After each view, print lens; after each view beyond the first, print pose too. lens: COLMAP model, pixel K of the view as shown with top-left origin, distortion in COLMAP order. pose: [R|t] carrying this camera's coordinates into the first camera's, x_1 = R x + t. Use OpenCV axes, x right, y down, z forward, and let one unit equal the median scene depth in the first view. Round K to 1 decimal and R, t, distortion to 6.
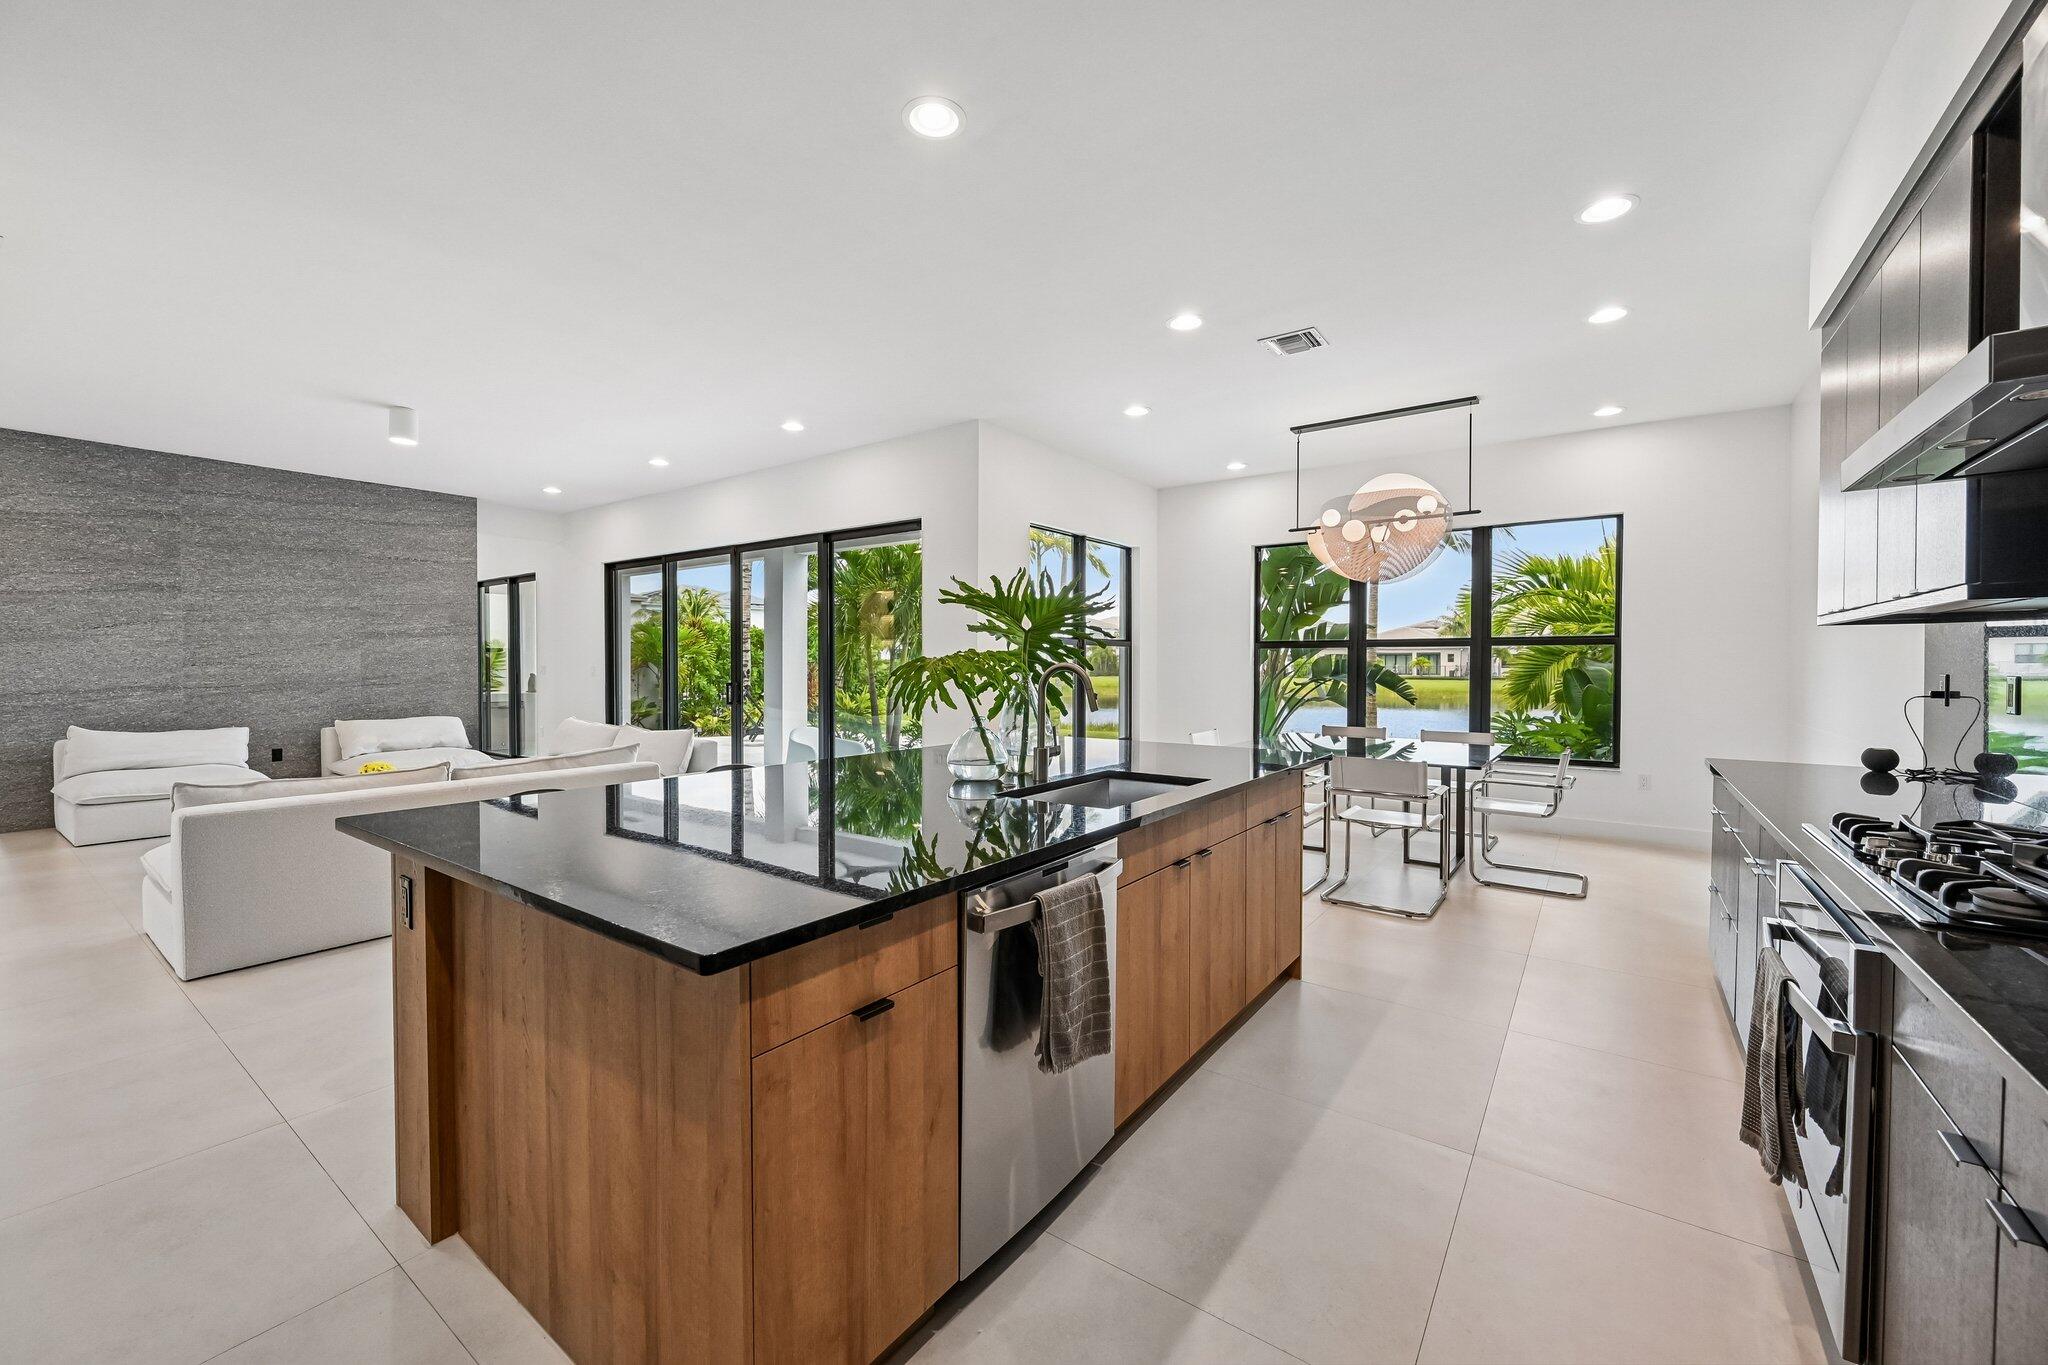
lens RADIAL K [[801.5, 0, 1012.2], [0, 801.5, 682.4], [0, 0, 1]] dist [0.001446, 0.000035]
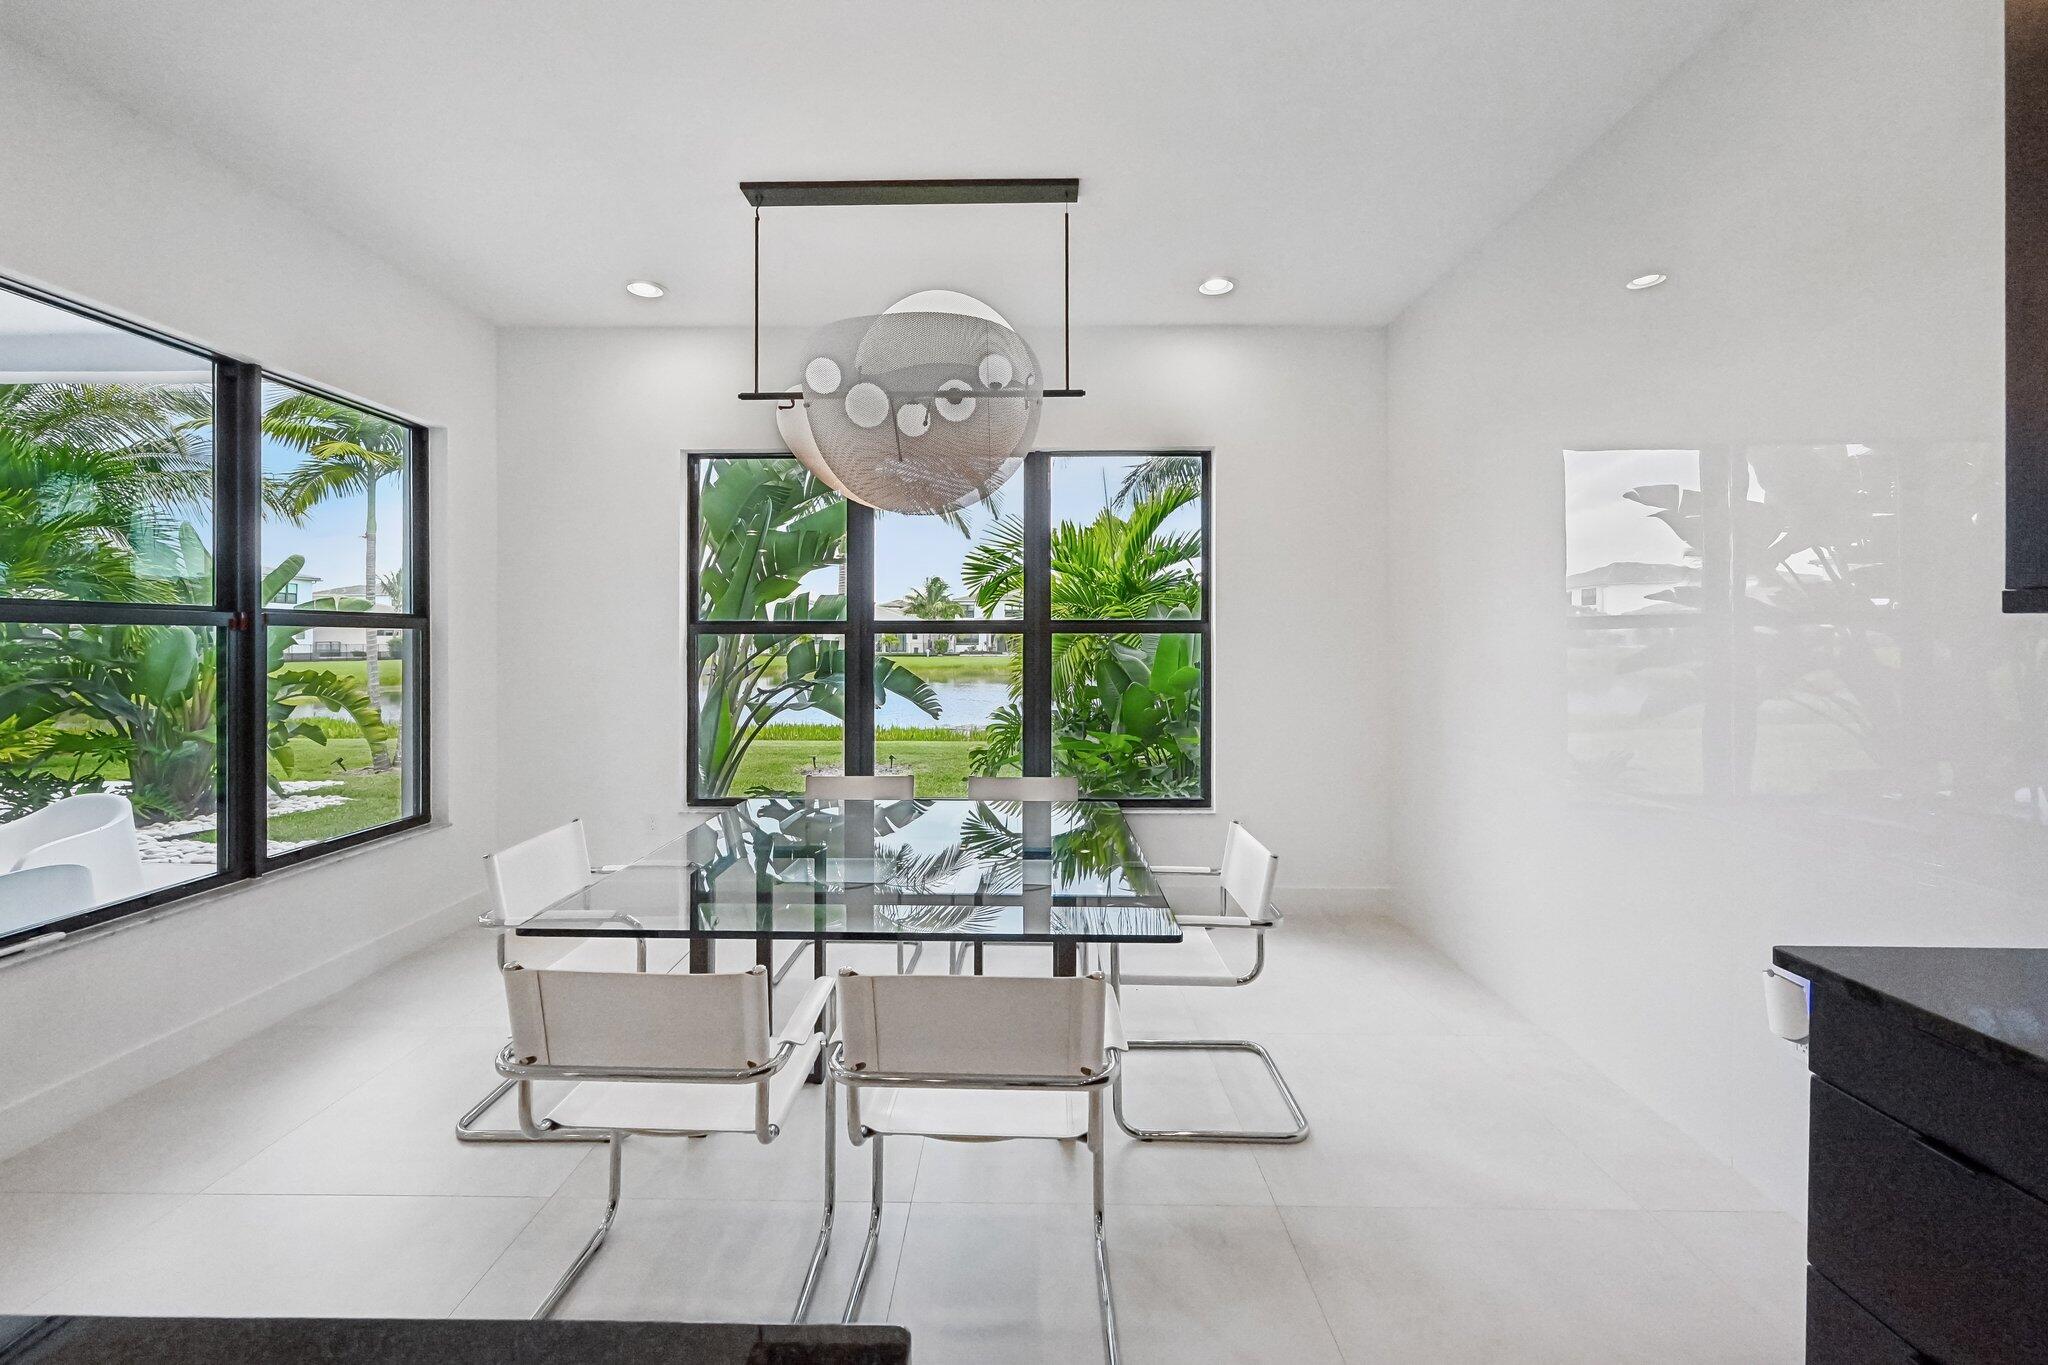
lens RADIAL K [[842.3, 0, 1019.8], [0, 842.3, 646.3], [0, 0, 1]] dist [-0.000366, -0.000008]
pose [[0.809212, -0.008226, 0.587460, 0.148062], [0.018529, 0.999762, -0.011524, -0.023508], [-0.587225, 0.020210, 0.809171, 0.400177]]
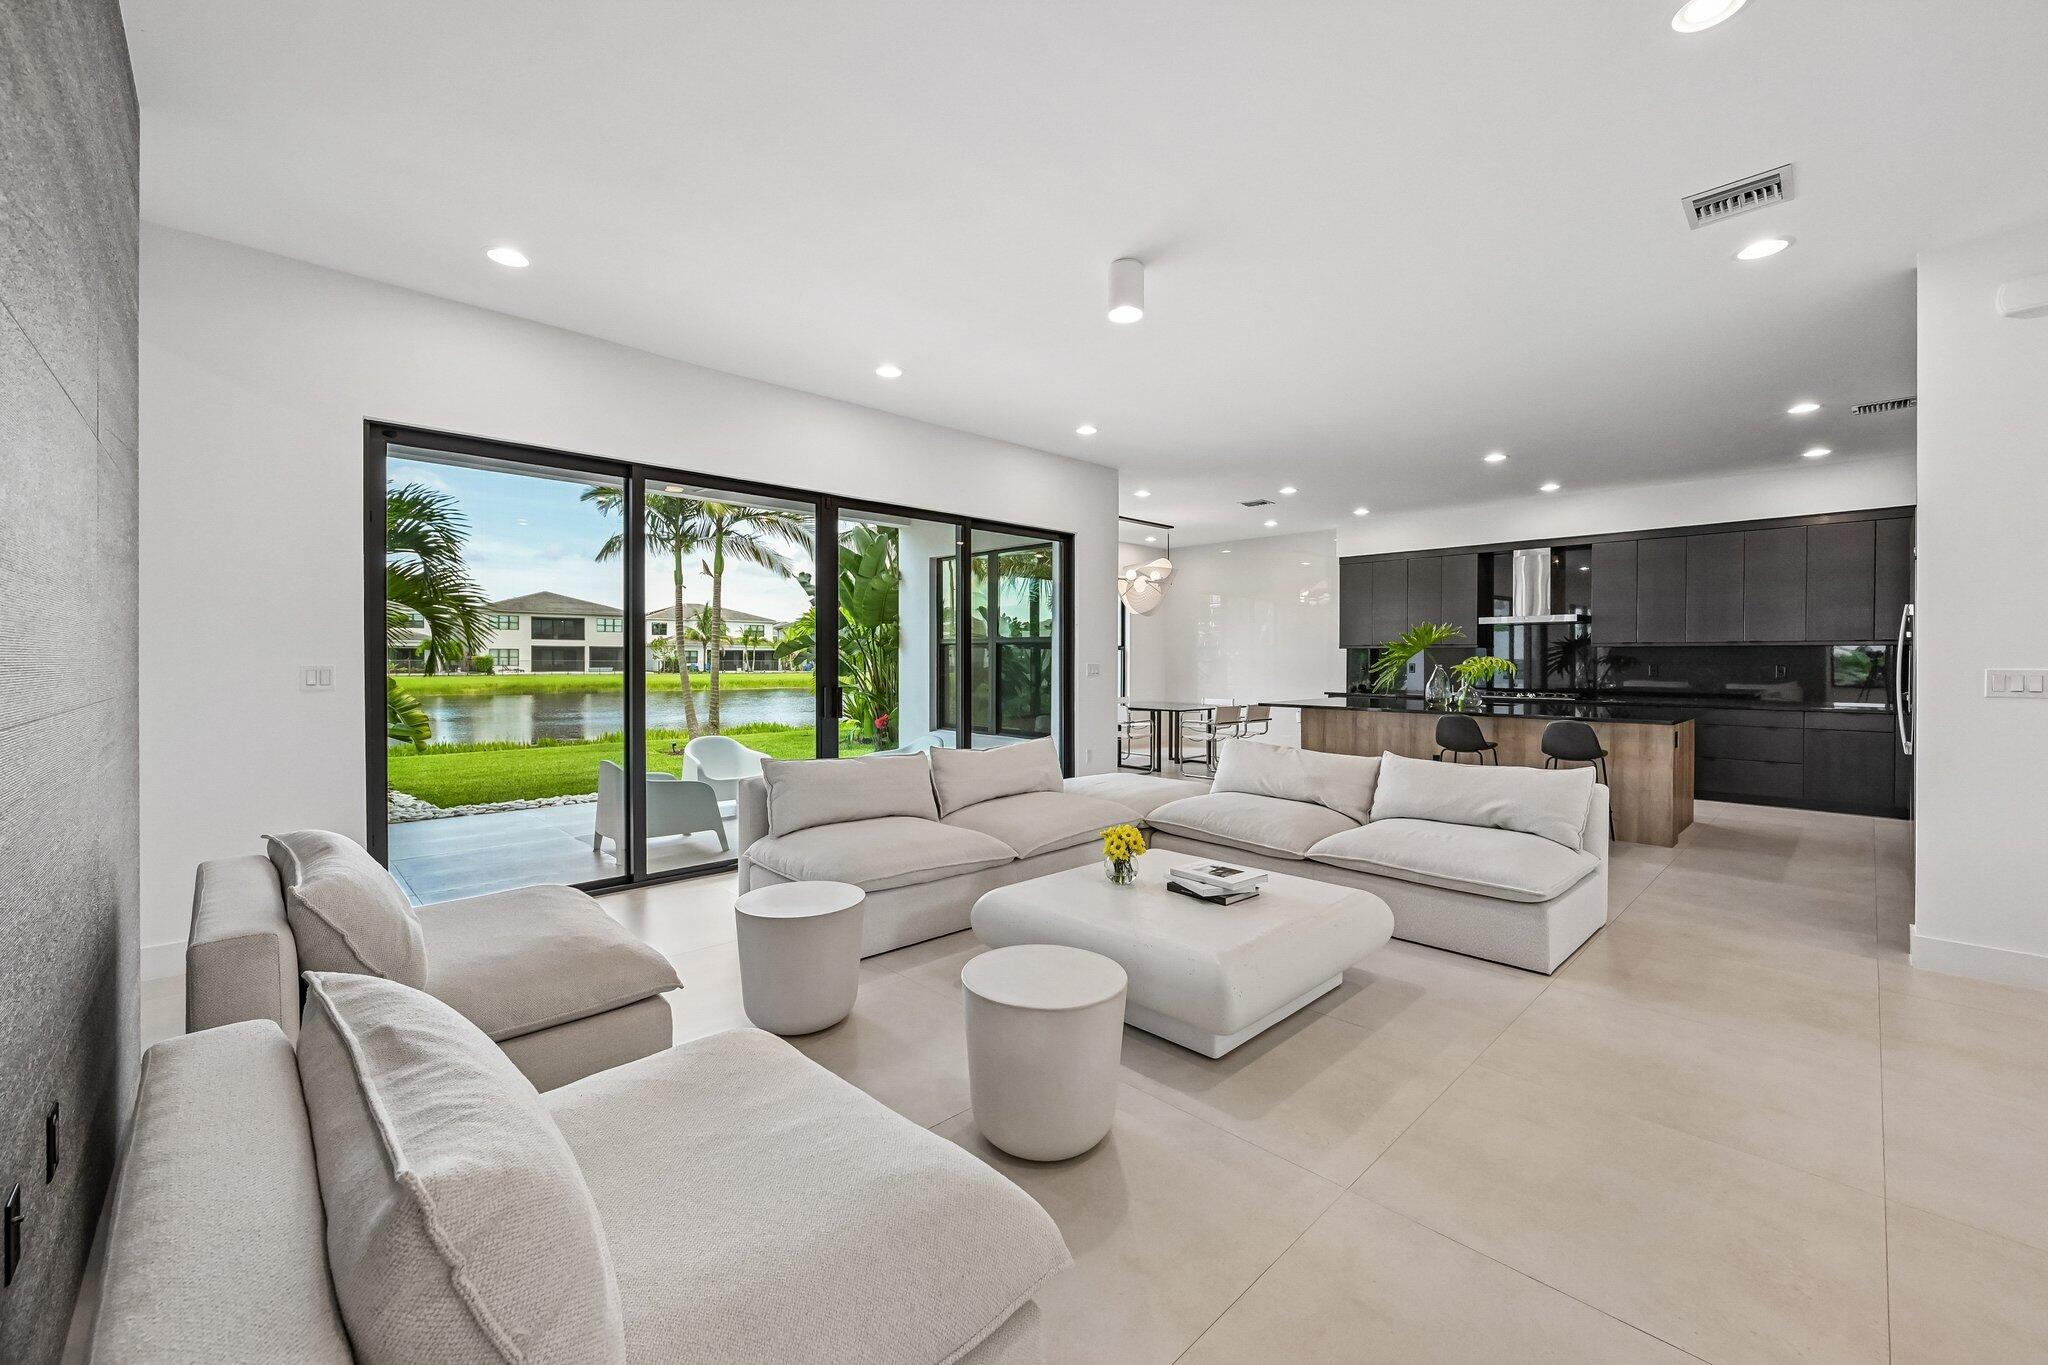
lens RADIAL K [[811.4, 0, 1017.6], [0, 811.4, 666.6], [0, 0, 1]] dist [0.002541, -0.000005]
pose [[0.182677, -0.010851, 0.983113, -1.059816], [0.023083, 0.999711, 0.006745, -0.019515], [-0.982902, 0.021461, 0.182874, 0.720664]]
